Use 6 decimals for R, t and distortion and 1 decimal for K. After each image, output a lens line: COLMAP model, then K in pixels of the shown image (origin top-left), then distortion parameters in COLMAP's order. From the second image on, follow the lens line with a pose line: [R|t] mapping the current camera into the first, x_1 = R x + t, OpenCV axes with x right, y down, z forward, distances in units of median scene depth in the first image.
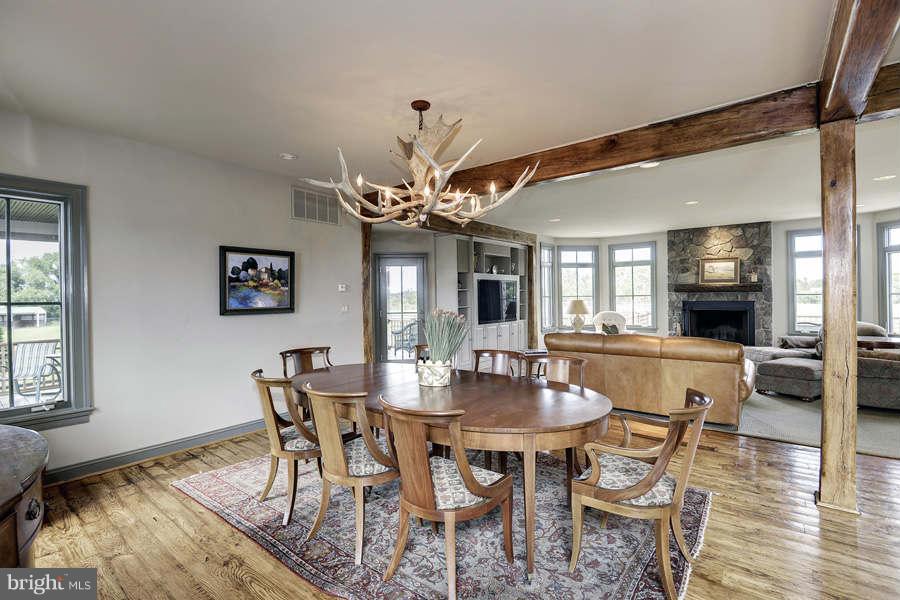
lens RADIAL K [[439.4, 0, 449.9], [0, 439.4, 302.8], [0, 0, 1]] dist [-0.003240, -0.001378]
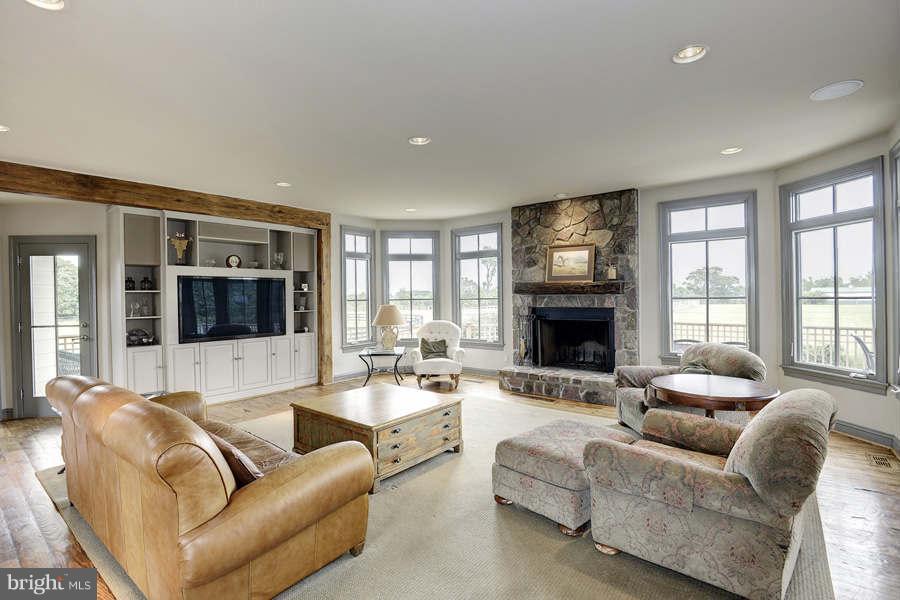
lens RADIAL K [[439.4, 0, 450.5], [0, 439.4, 296.4], [0, 0, 1]] dist [-0.003240, -0.001378]
pose [[0.999707, 0.001250, -0.024170, 0.438723], [-0.001586, 0.999902, -0.013885, -0.011007], [0.024150, 0.013920, 0.999611, 0.306518]]
